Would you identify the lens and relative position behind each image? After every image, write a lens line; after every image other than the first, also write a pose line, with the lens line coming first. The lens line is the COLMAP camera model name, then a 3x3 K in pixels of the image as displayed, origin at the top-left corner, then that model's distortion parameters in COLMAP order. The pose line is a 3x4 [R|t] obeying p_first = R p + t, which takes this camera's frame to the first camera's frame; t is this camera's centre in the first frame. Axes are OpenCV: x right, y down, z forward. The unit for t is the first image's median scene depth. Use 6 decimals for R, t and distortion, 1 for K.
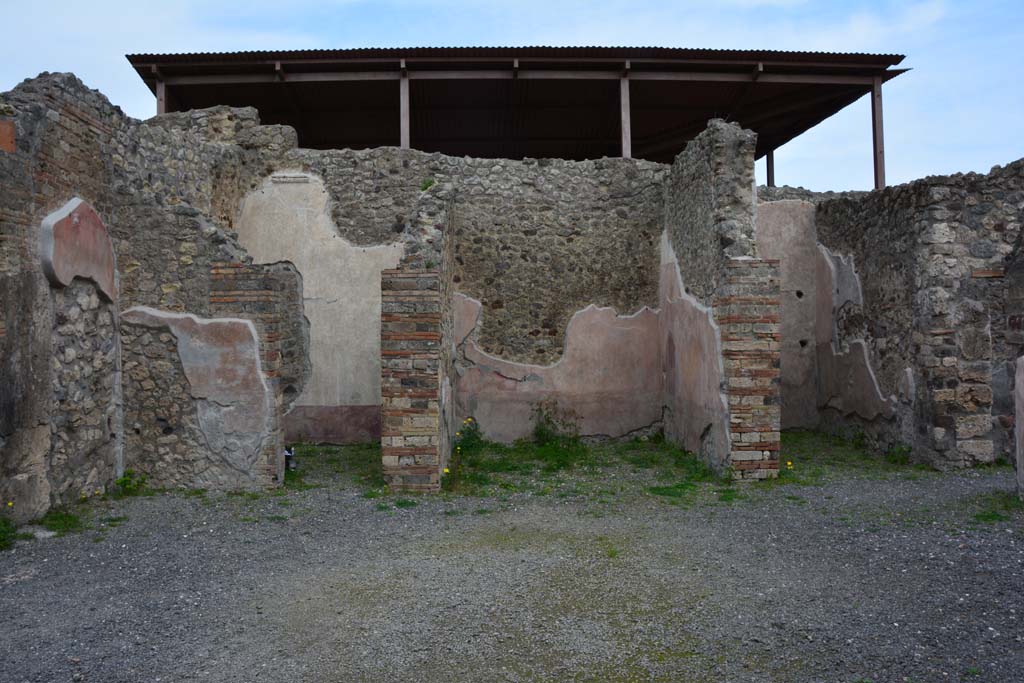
lens RADIAL K [[792.9, 0, 512.2], [0, 792.9, 340.5], [0, 0, 1]] dist [-0.146175, 0.091355]
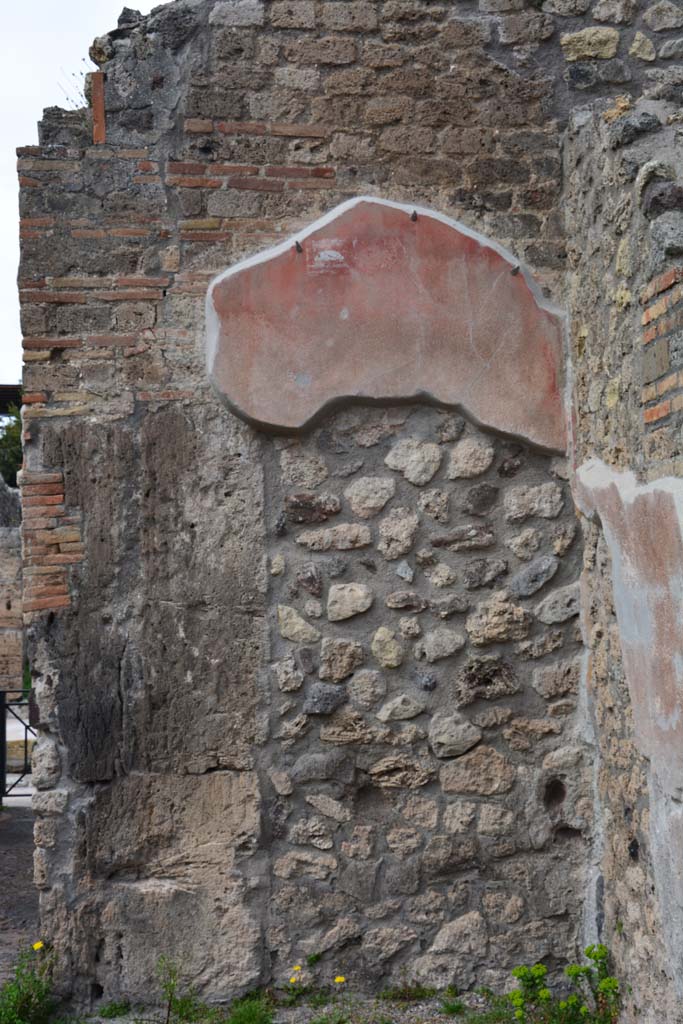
lens RADIAL K [[1440.7, 0, 340.5], [0, 1440.7, 512.7], [0, 0, 1]] dist [0.153418, 0.000000]
pose [[0.011700, -0.033987, -0.999354, 0.169860], [0.016078, 0.999299, -0.033797, -0.001332], [0.999802, -0.015672, 0.012238, 1.013152]]
